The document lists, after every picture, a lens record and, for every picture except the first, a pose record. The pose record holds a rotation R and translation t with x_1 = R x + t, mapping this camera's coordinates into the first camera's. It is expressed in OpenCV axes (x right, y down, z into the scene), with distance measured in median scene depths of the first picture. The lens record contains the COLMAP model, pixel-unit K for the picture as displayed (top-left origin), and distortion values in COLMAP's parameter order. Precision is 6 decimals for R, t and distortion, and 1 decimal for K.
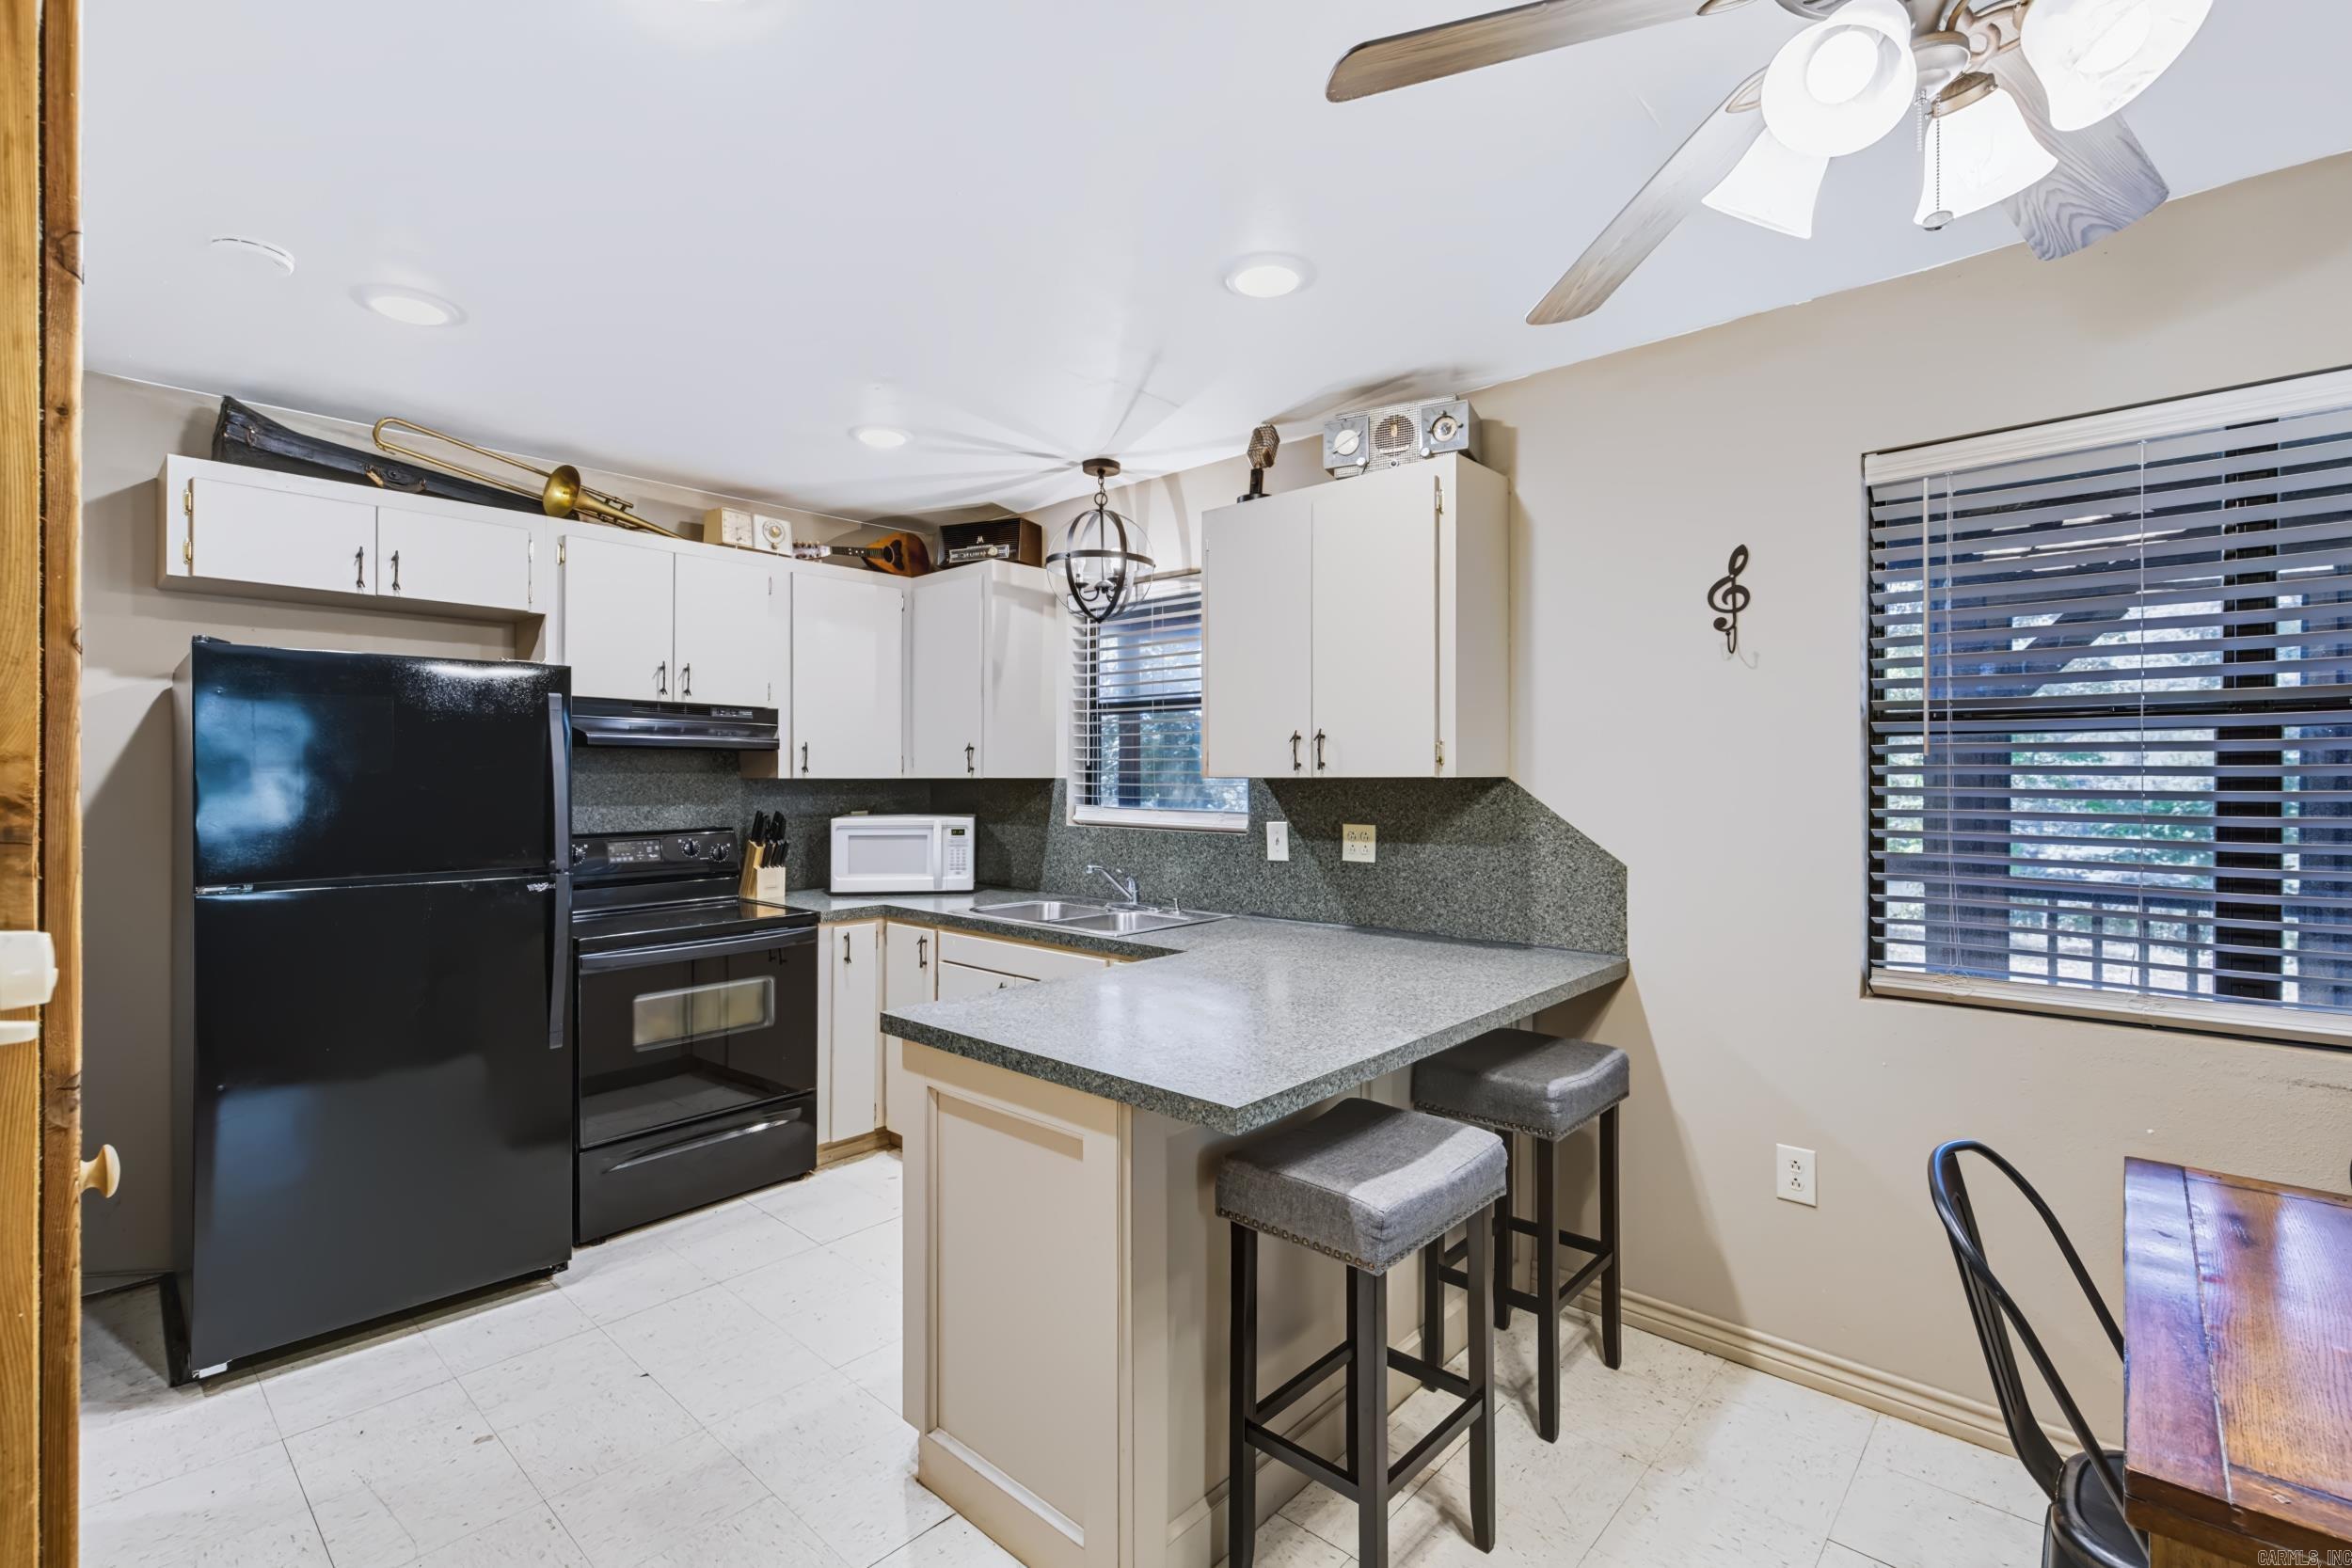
lens RADIAL K [[1064.9, 0, 1170.5], [0, 1064.9, 775.7], [0, 0, 1]] dist [0.002641, 0.000231]
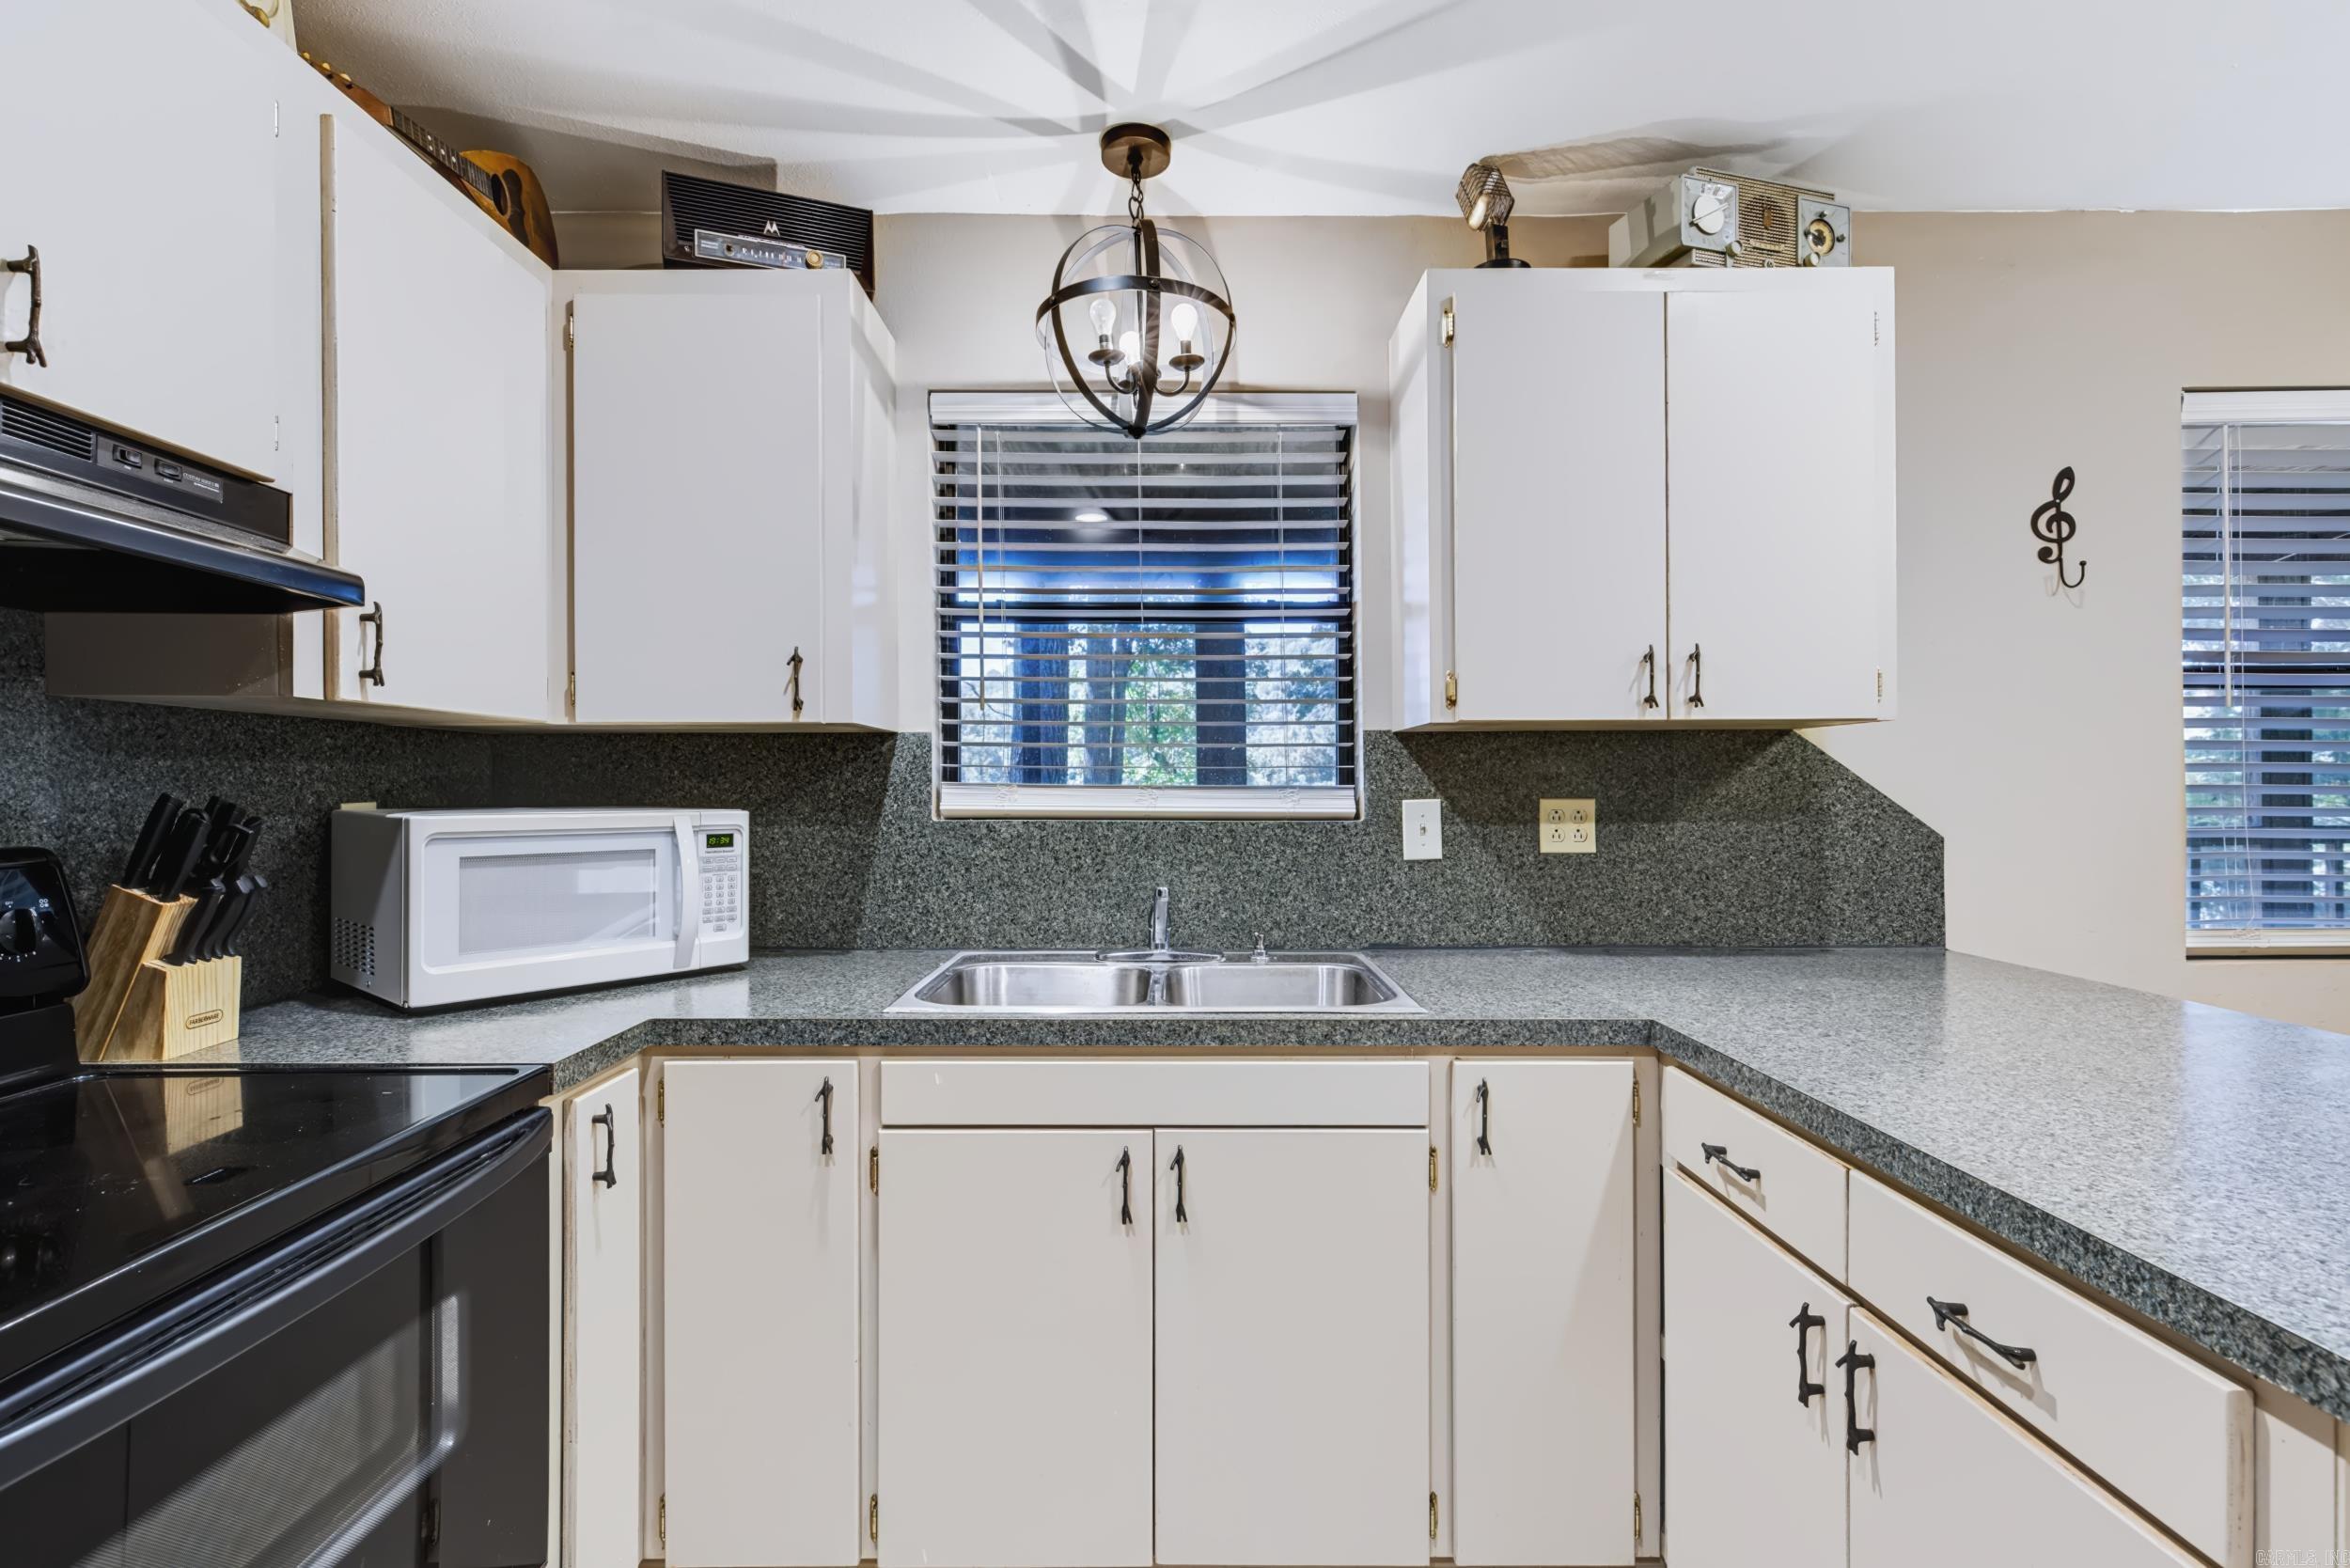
lens RADIAL K [[1064.1, 0, 1174.6], [0, 1064.1, 789.0], [0, 0, 1]] dist [0.002641, 0.000231]
pose [[0.729674, -0.001975, 0.683792, -0.433275], [0.000409, 0.999997, 0.002451, 0.034201], [-0.683795, -0.001509, 0.729673, 0.608876]]
